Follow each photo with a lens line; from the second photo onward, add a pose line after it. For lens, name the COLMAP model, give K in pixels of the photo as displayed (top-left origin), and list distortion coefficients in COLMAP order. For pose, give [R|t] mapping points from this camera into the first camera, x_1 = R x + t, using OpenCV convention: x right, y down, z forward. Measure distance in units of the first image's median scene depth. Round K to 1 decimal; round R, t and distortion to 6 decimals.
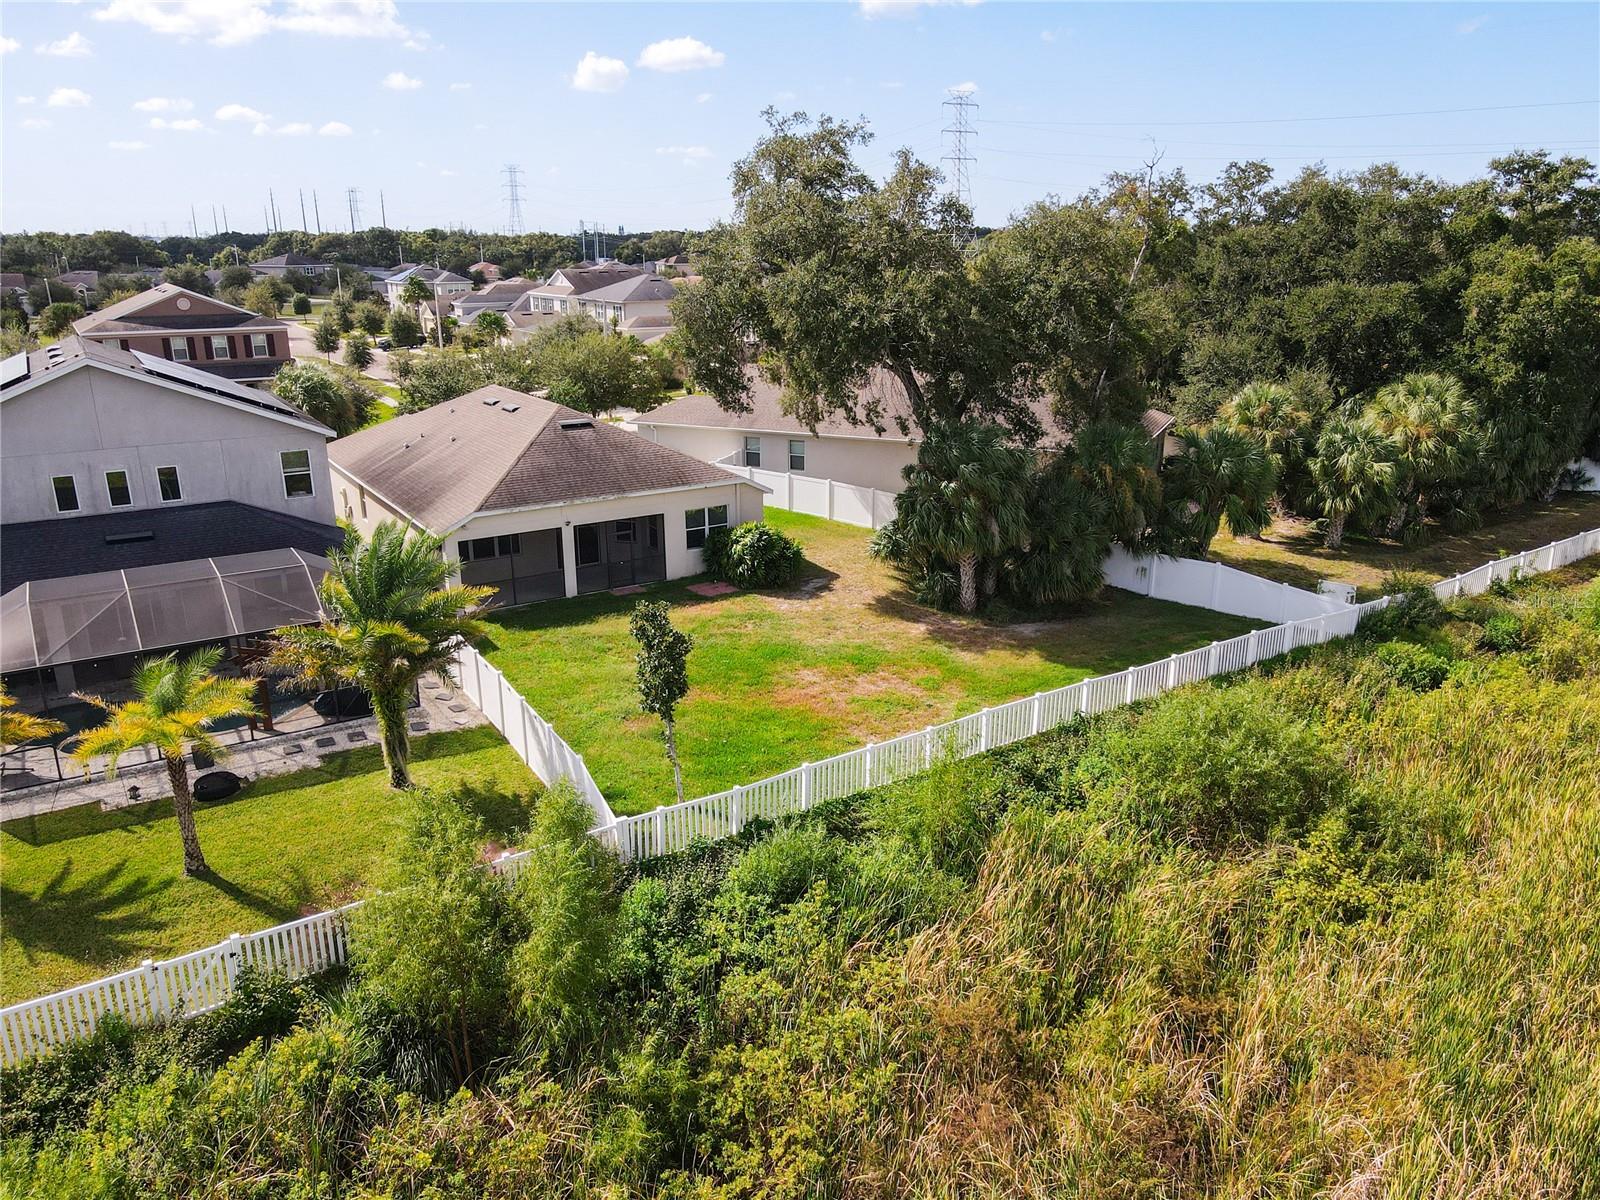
lens RADIAL K [[1155.7, 0, 846.8], [0, 1155.7, 598.7], [0, 0, 1]] dist [0.000414, 0.002211]
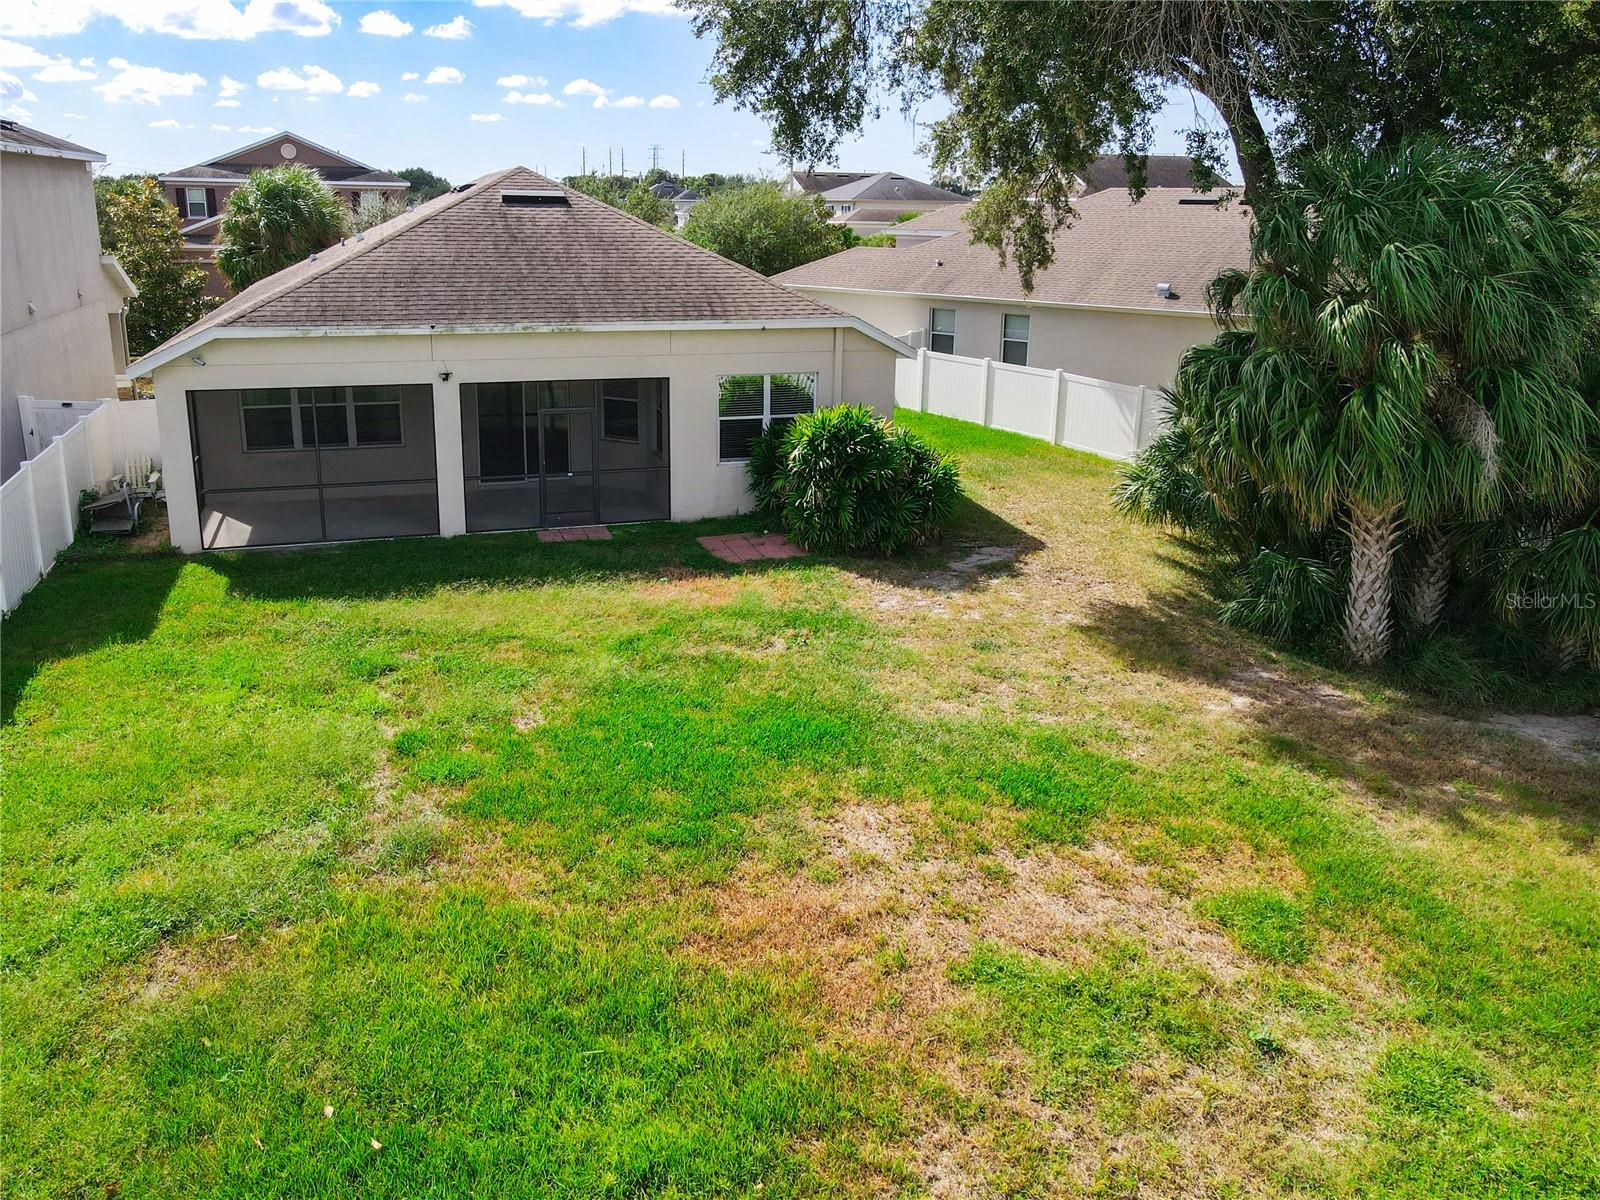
lens RADIAL K [[1235.9, 0, 800.5], [0, 1235.9, 463.9], [0, 0, 1]] dist [-0.003002, 0.003617]
pose [[0.963260, 0.071534, -0.258868, 0.026696], [-0.095029, 0.992303, -0.079399, -0.004468], [0.251195, 0.101082, 0.962644, 0.562871]]
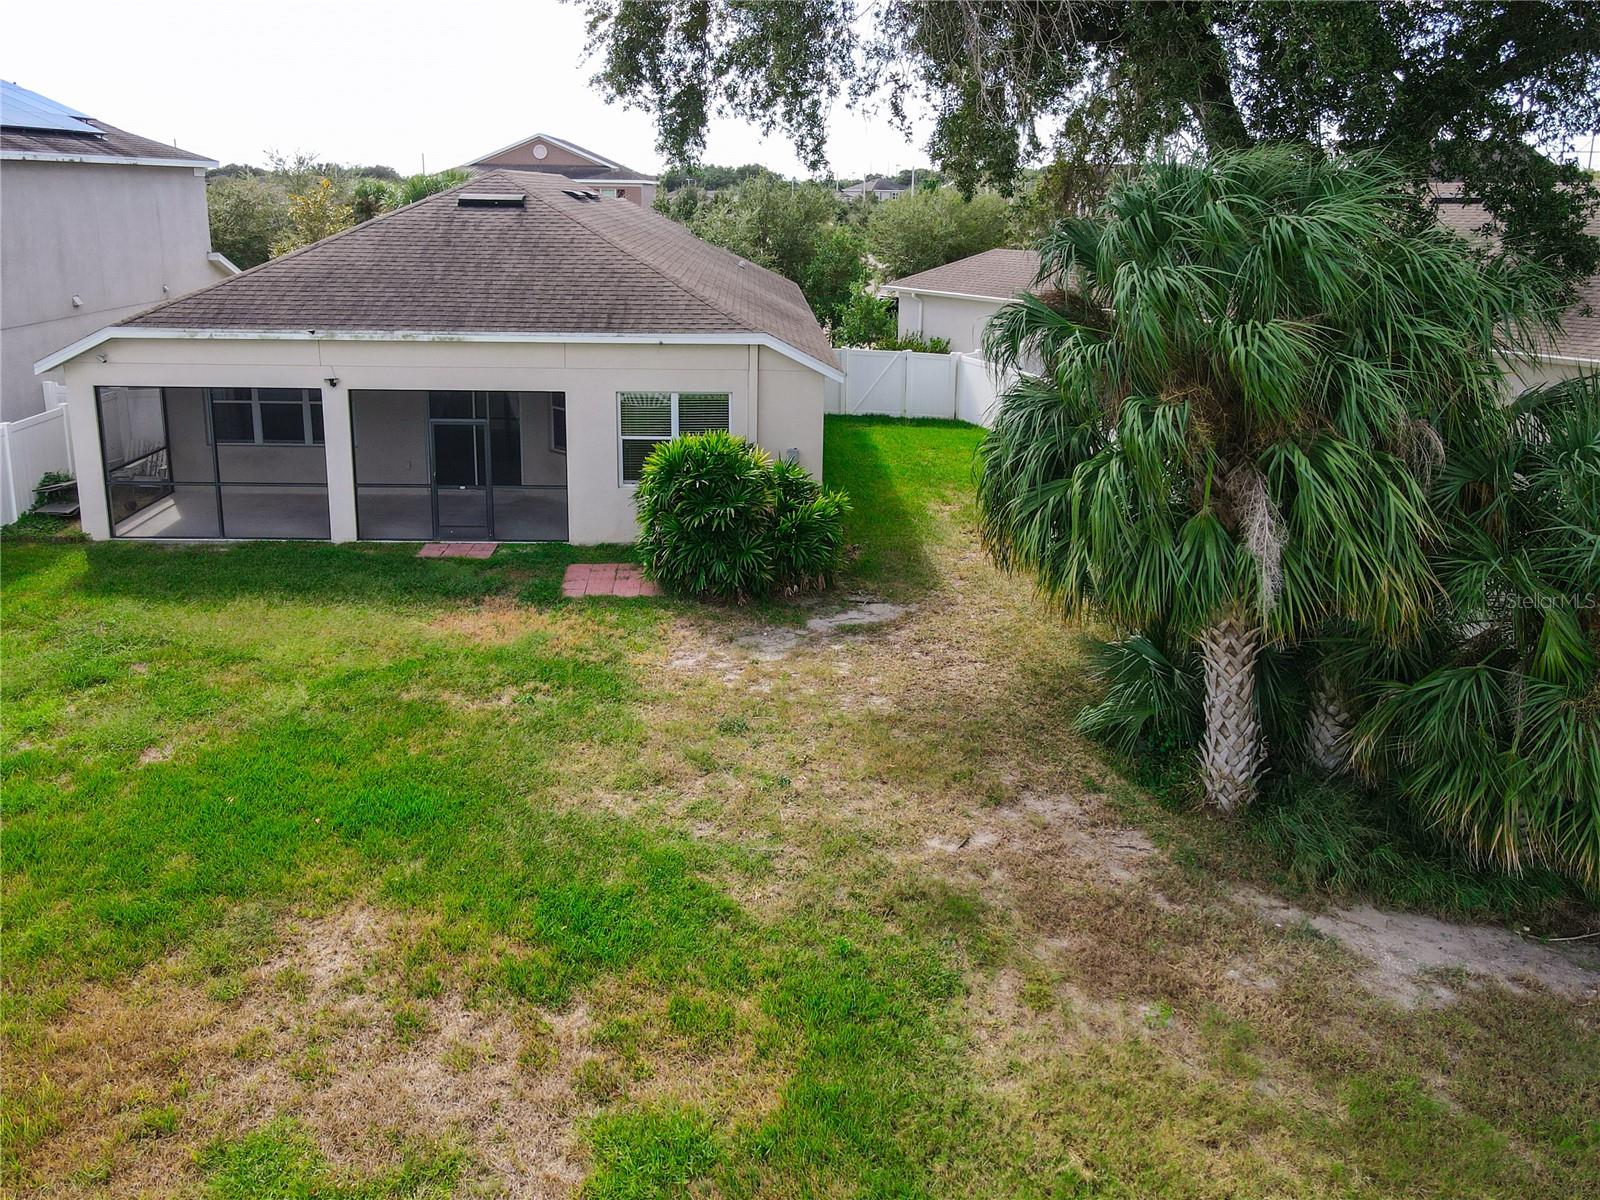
lens RADIAL K [[1247.1, 0, 772.5], [0, 1247.1, 429.2], [0, 0, 1]] dist [-0.007553, -0.000534]
pose [[0.841500, 0.114241, -0.528040, 0.170420], [-0.173383, 0.982793, -0.063683, -0.045437], [0.511679, 0.145142, 0.846828, 0.673160]]
